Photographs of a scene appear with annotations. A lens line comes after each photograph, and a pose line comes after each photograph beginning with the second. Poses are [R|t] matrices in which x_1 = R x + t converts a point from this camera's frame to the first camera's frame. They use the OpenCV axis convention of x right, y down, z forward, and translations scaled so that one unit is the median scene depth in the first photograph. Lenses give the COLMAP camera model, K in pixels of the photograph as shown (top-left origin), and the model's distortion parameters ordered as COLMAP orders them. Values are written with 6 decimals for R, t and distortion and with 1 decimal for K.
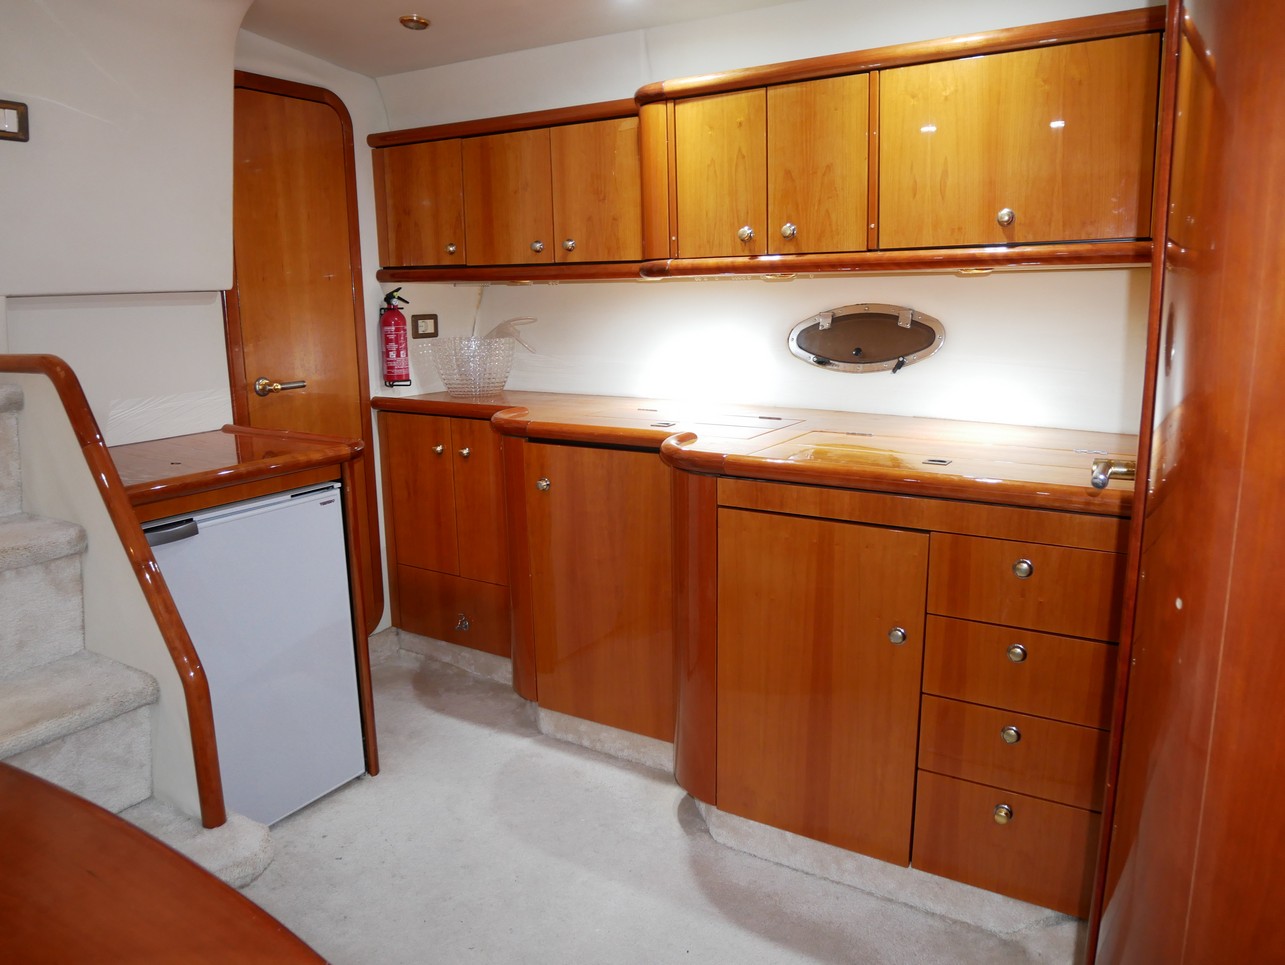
lens RADIAL K [[928.7, 0, 633.8], [0, 928.7, 477.9], [0, 0, 1]] dist [-0.071682, 0.028720]
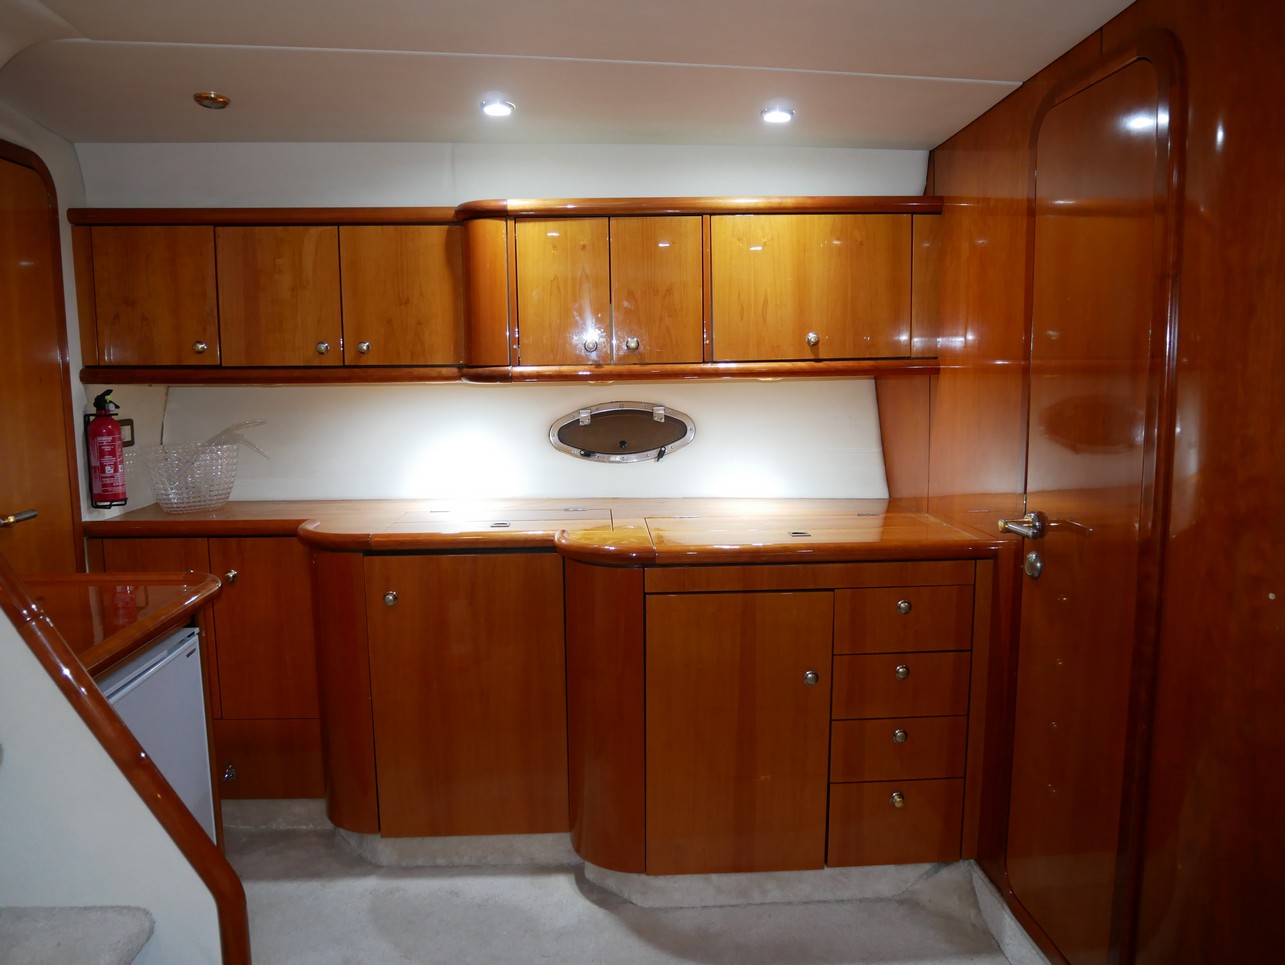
lens RADIAL K [[928.7, 0, 636.5], [0, 928.7, 479.9], [0, 0, 1]] dist [-0.071682, 0.028720]
pose [[0.817648, -0.064245, 0.572122, -0.452266], [0.109440, 0.992979, -0.044903, -0.046370], [-0.565220, 0.099327, 0.818938, 0.075788]]
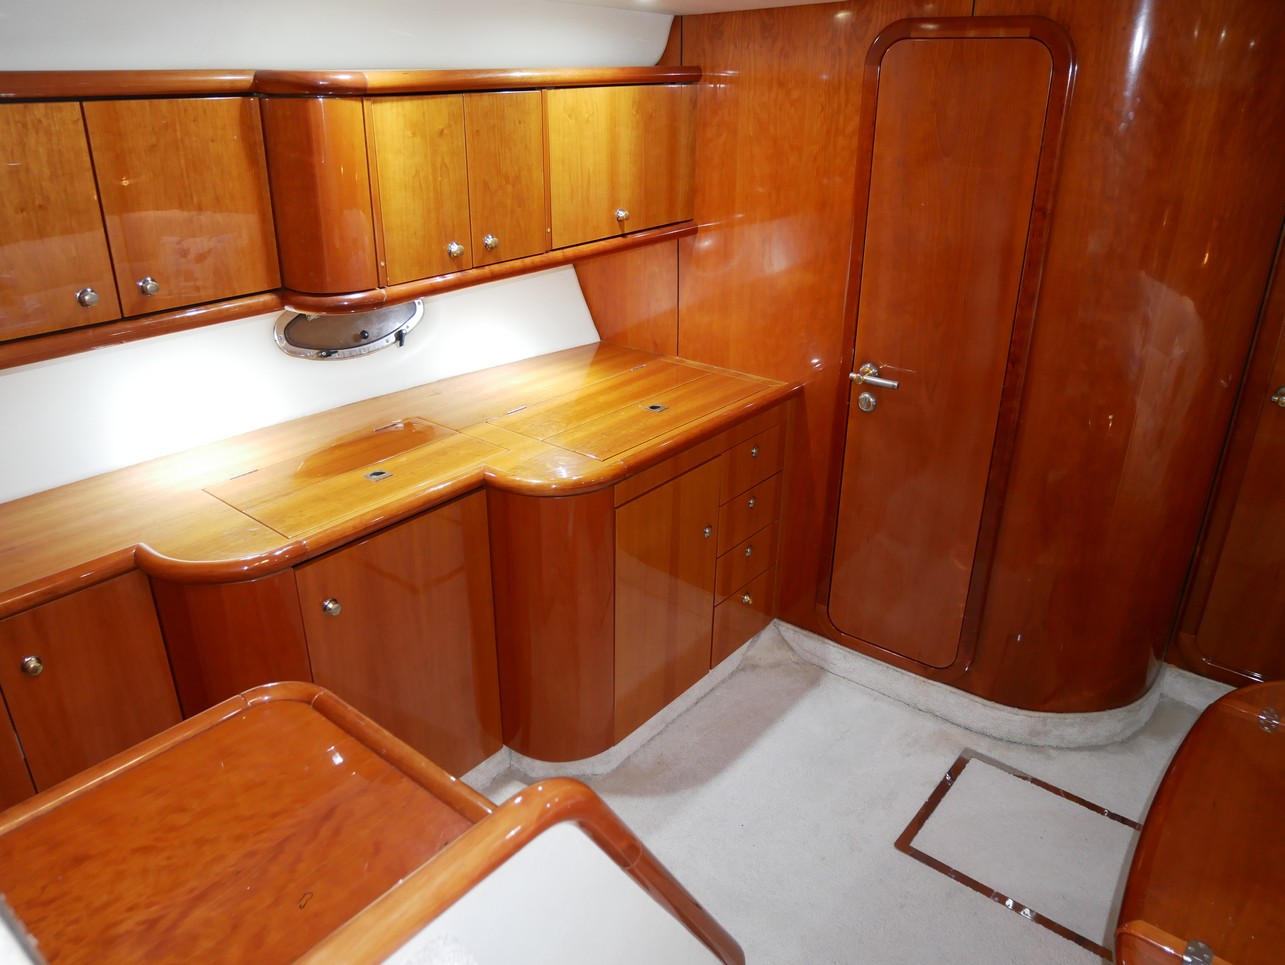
lens RADIAL K [[928.7, 0, 642.7], [0, 928.7, 483.7], [0, 0, 1]] dist [-0.071682, 0.028720]
pose [[0.117698, -0.391987, 0.912411, -0.770586], [0.187775, 0.911007, 0.367161, -0.338049], [-0.975135, 0.128114, 0.180829, 0.637273]]
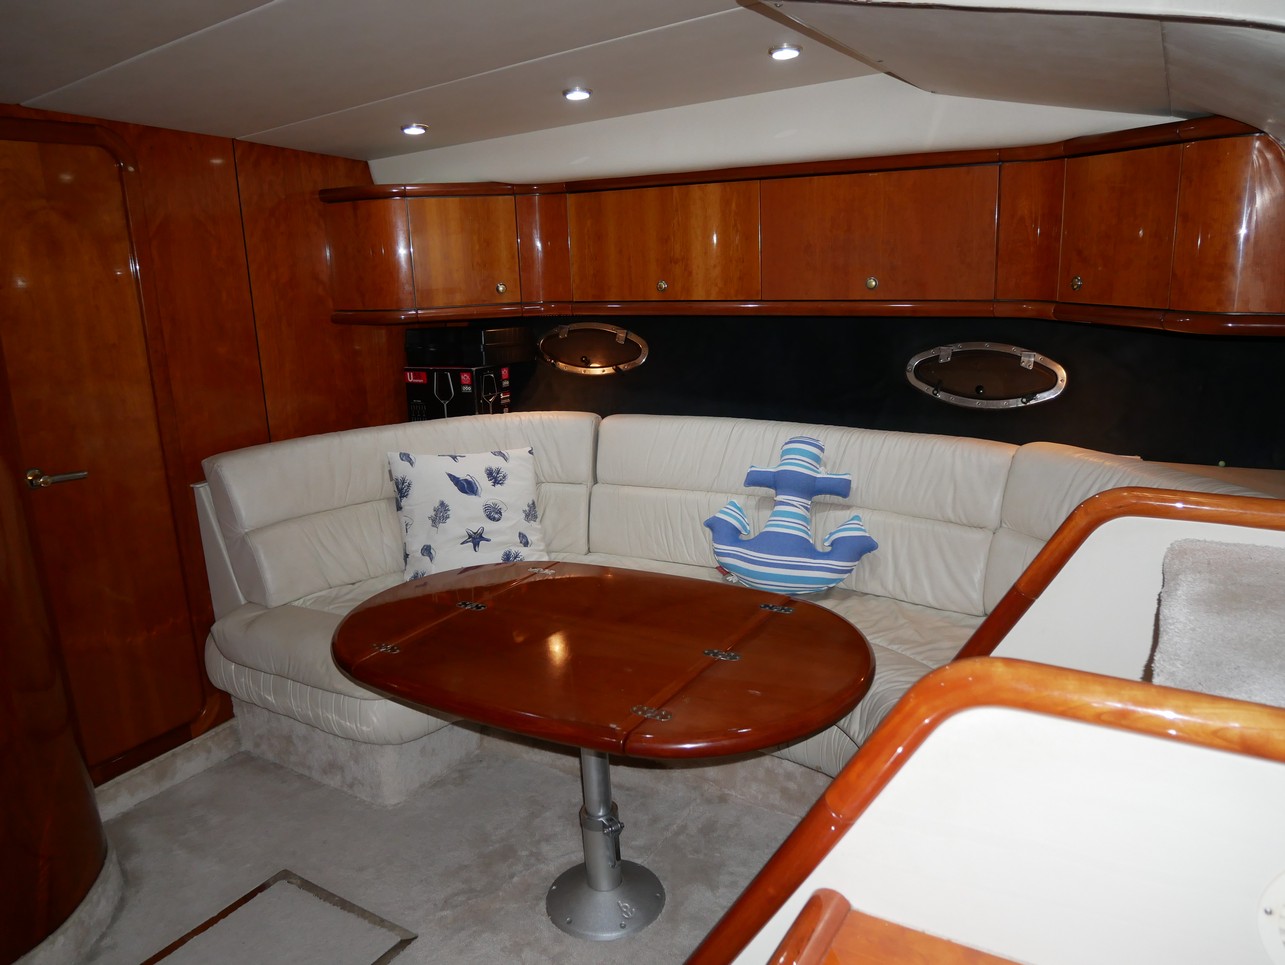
lens RADIAL K [[928.7, 0, 639.8], [0, 928.7, 480.3], [0, 0, 1]] dist [-0.071682, 0.028720]
pose [[-0.998503, 0.054500, -0.004645, -0.372104], [0.047369, 0.904071, 0.424749, -0.306803], [0.027348, 0.423894, -0.905299, 1.025662]]
